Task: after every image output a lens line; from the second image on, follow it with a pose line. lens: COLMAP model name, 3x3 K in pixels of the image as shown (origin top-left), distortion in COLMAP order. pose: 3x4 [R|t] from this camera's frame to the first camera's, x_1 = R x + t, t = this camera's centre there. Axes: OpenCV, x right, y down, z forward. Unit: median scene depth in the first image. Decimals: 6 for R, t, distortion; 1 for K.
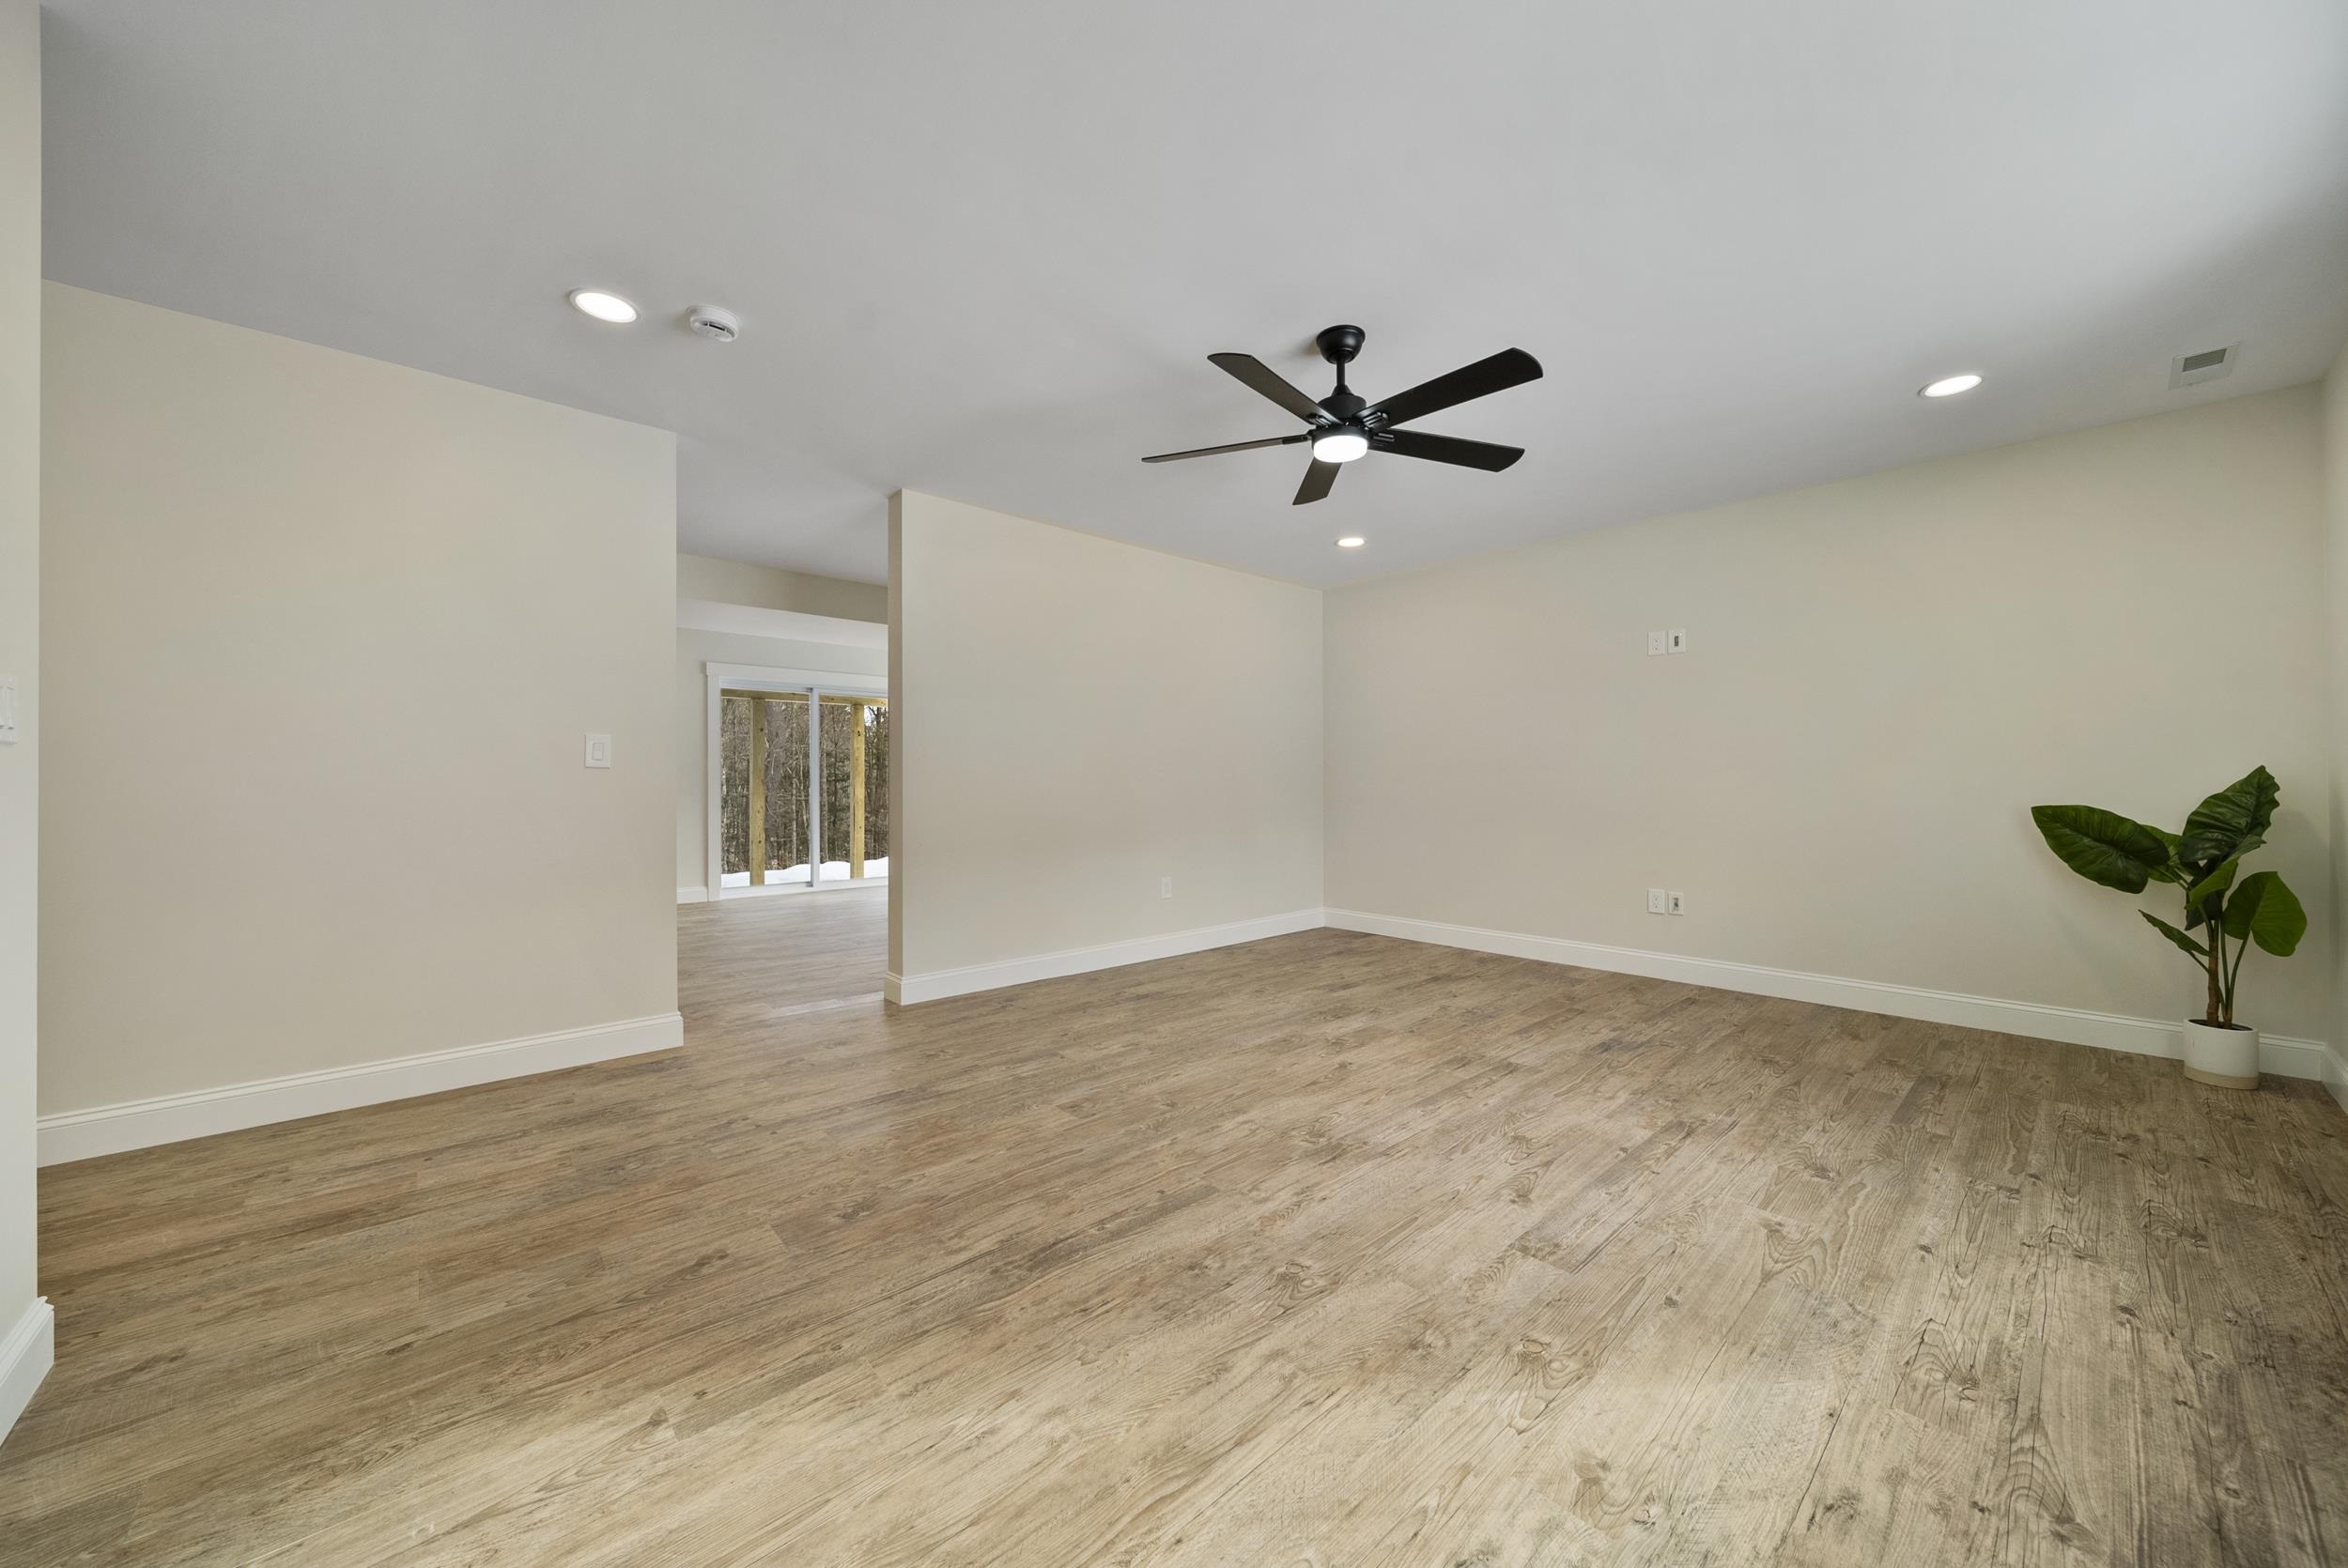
lens RADIAL K [[835.7, 0, 1175.8], [0, 835.7, 794.3], [0, 0, 1]] dist [0.000486, -0.002350]
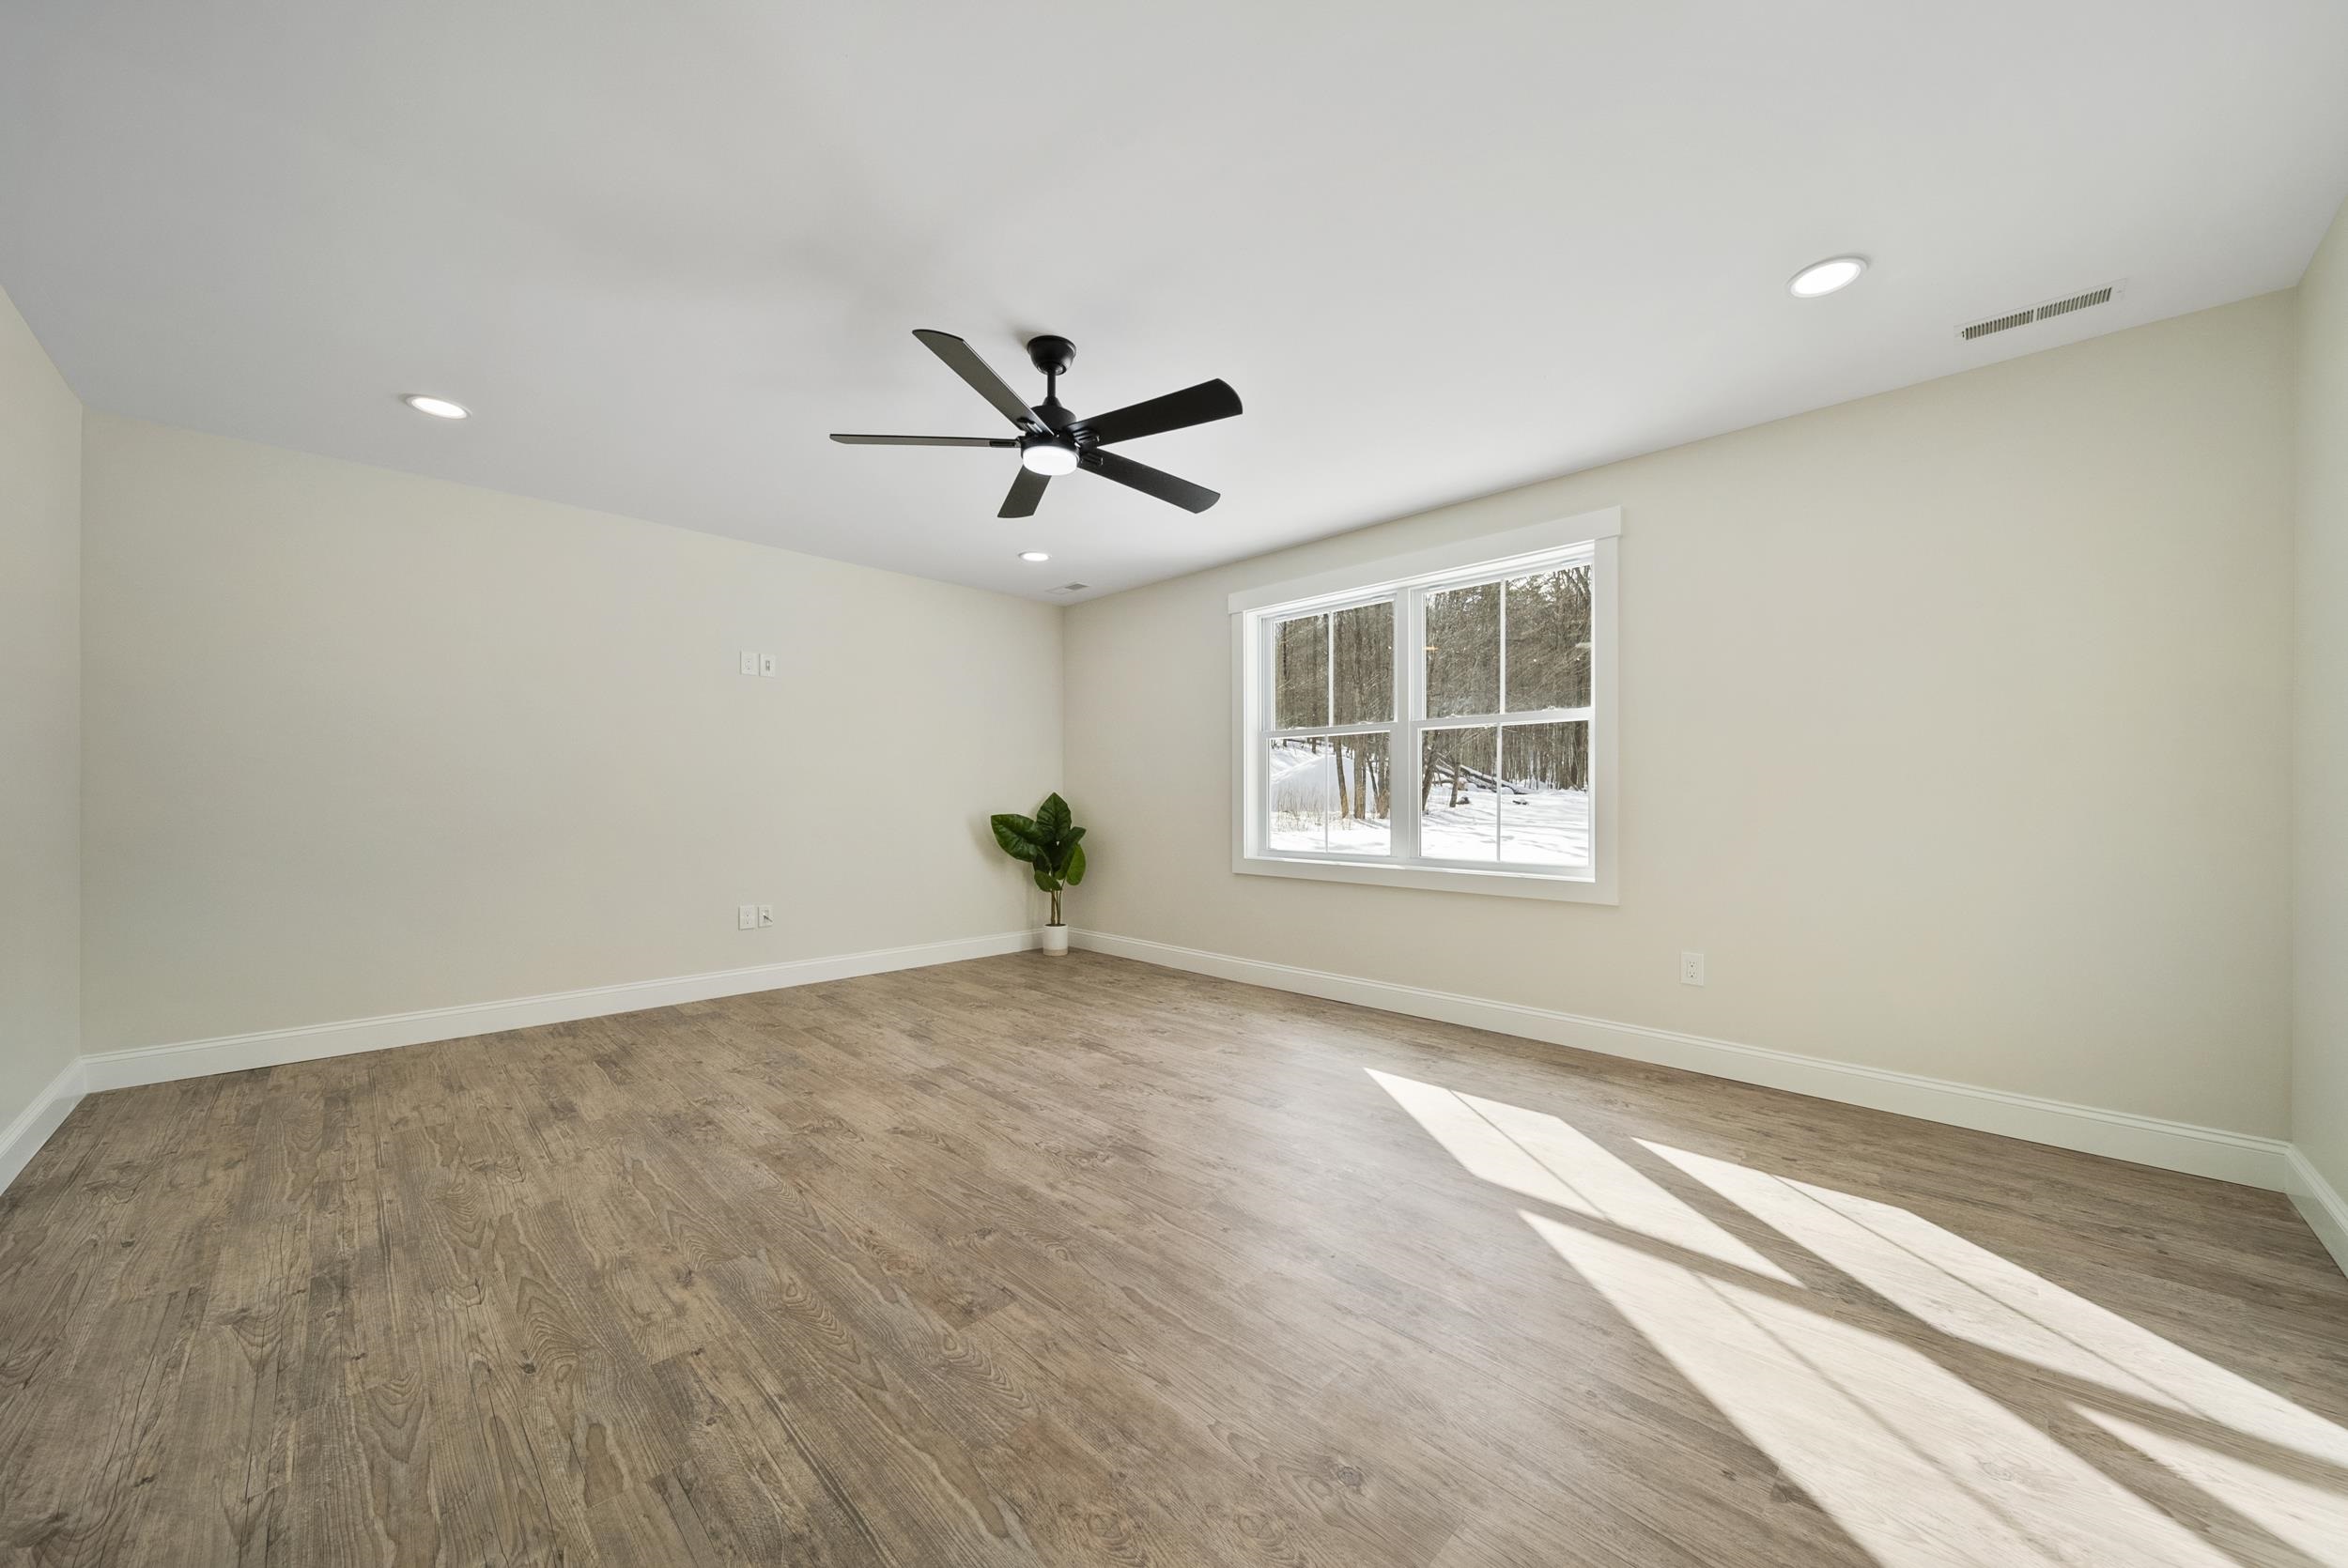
lens RADIAL K [[835.7, 0, 1175.8], [0, 835.7, 794.3], [0, 0, 1]] dist [0.000486, -0.002350]
pose [[-0.053886, 0.008084, 0.998514, -0.846338], [0.013006, 0.999888, -0.007393, -0.013696], [-0.998462, 0.012588, -0.053985, 0.958509]]
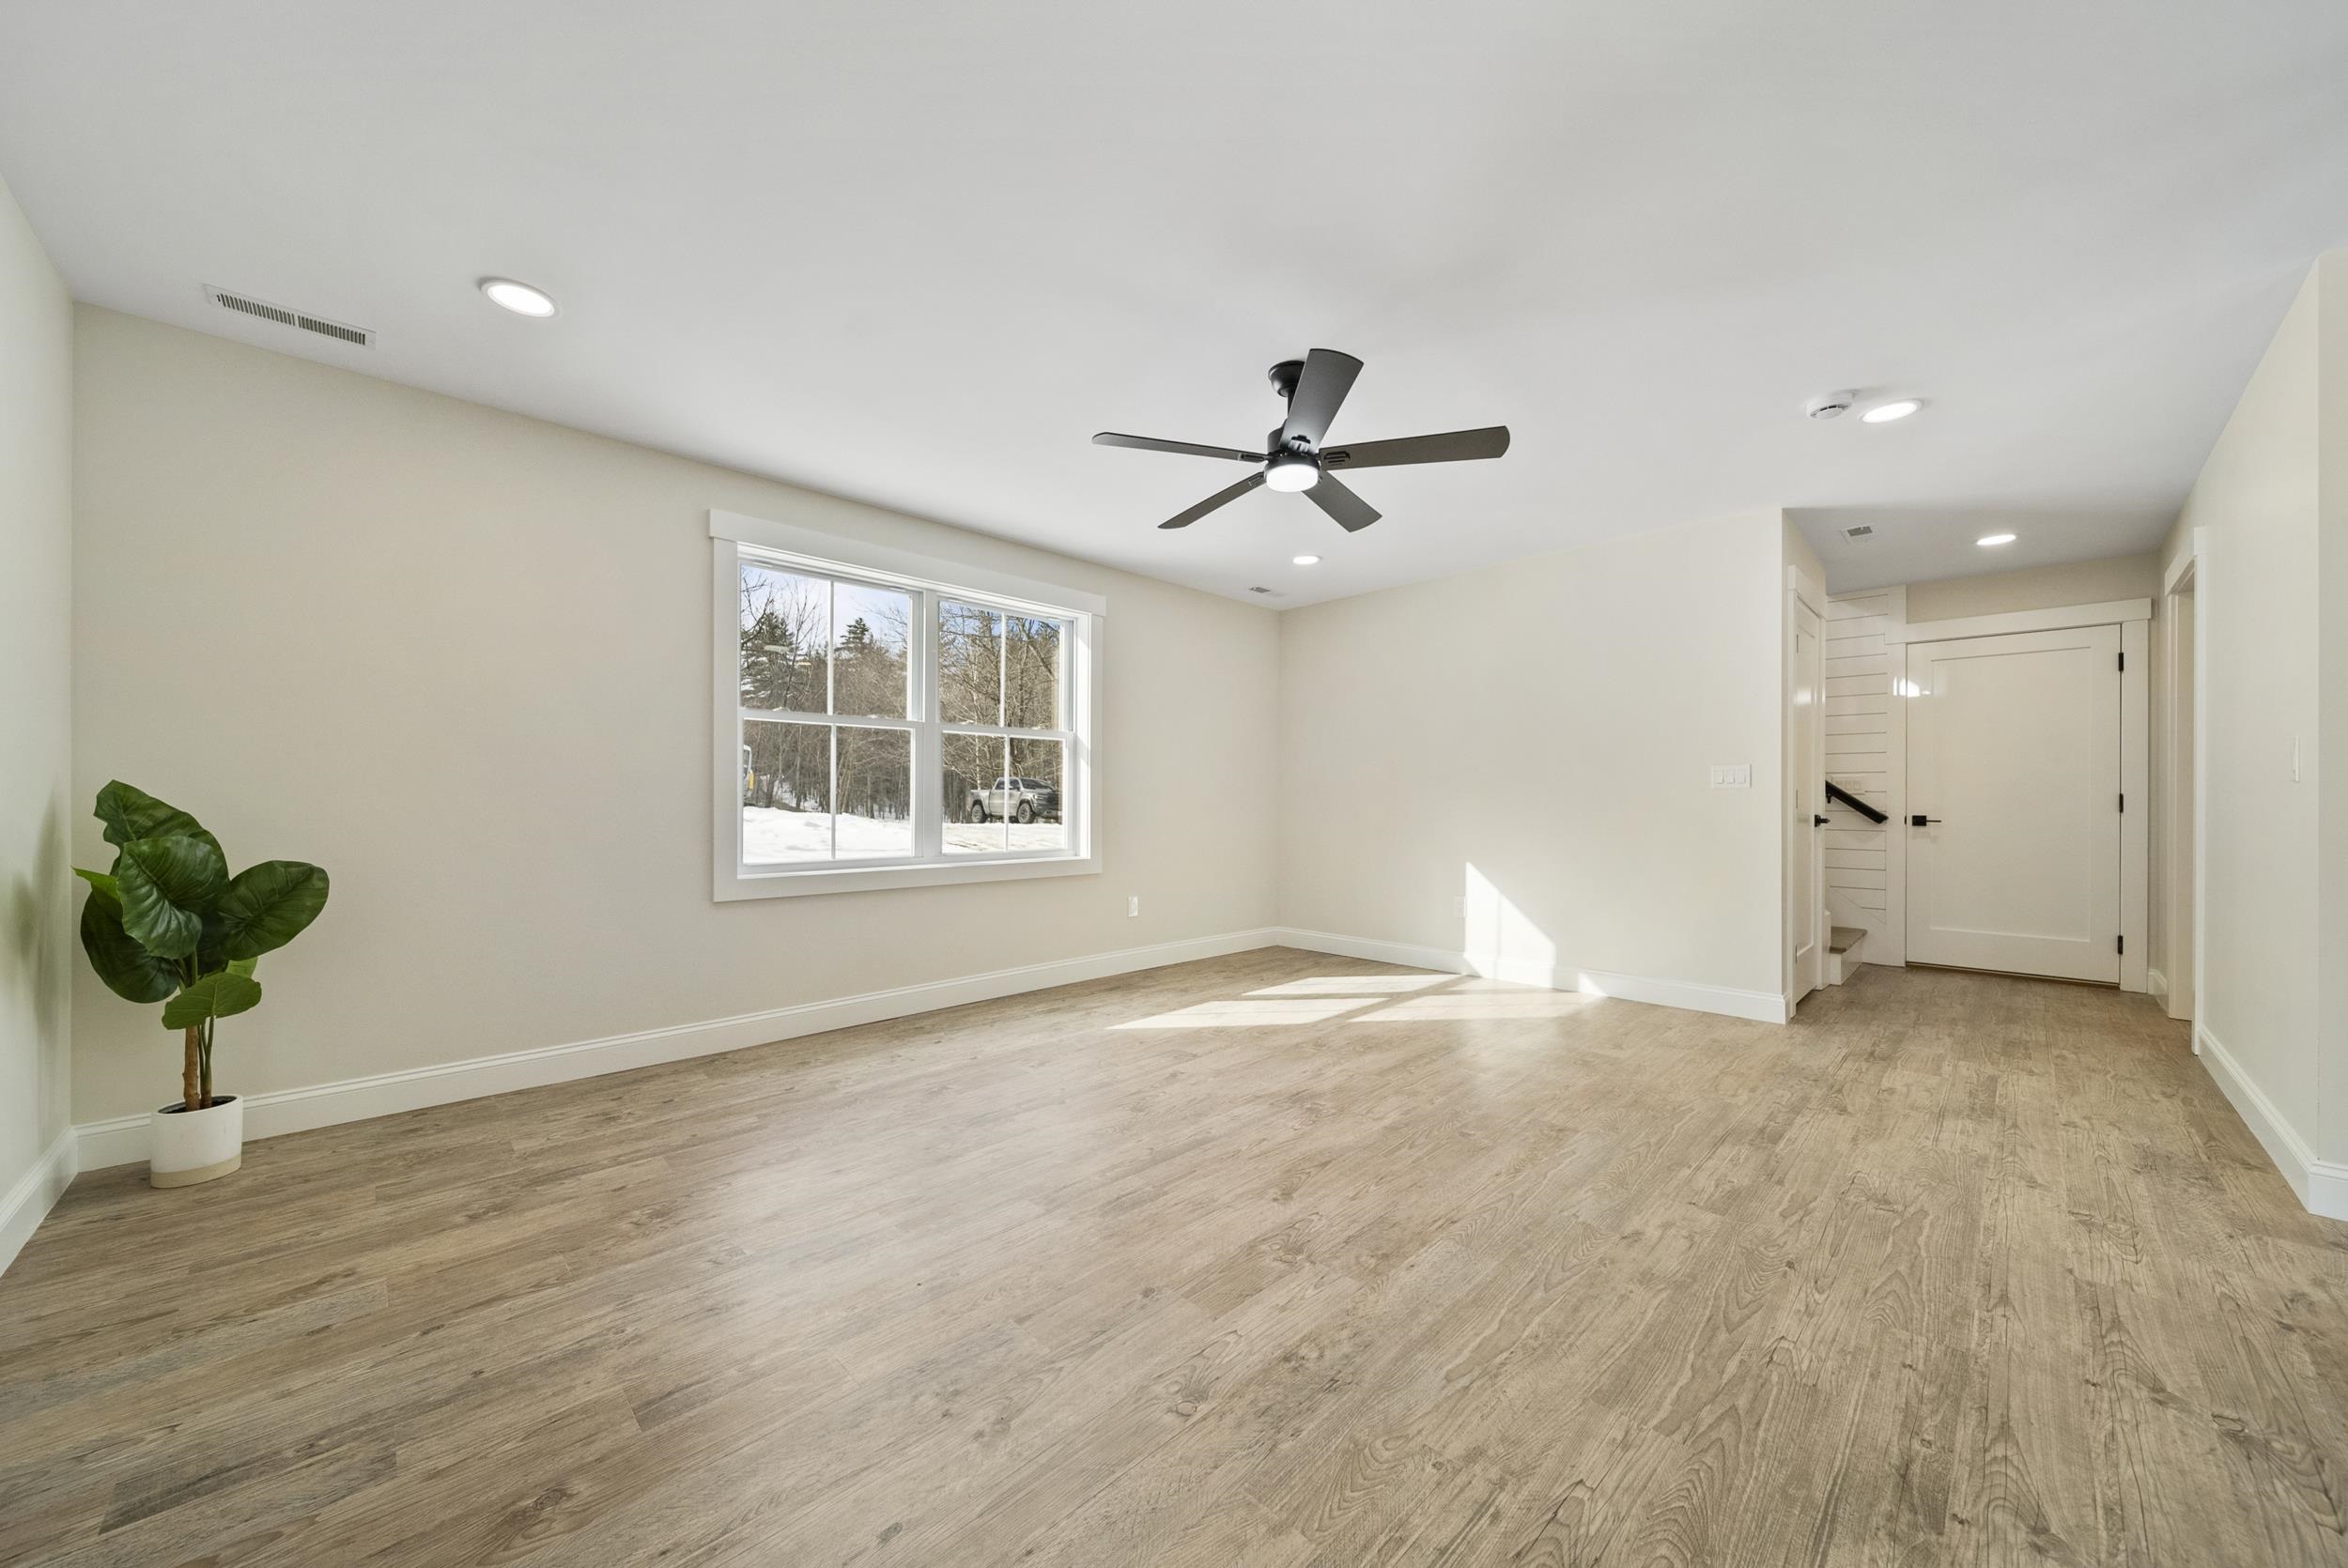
lens RADIAL K [[835.7, 0, 1175.8], [0, 835.7, 794.3], [0, 0, 1]] dist [0.000486, -0.002350]
pose [[-0.998989, 0.000149, -0.044964, 0.412845], [-0.000229, 0.999965, 0.008399, -0.034181], [0.044963, 0.008401, -0.998953, 2.158424]]
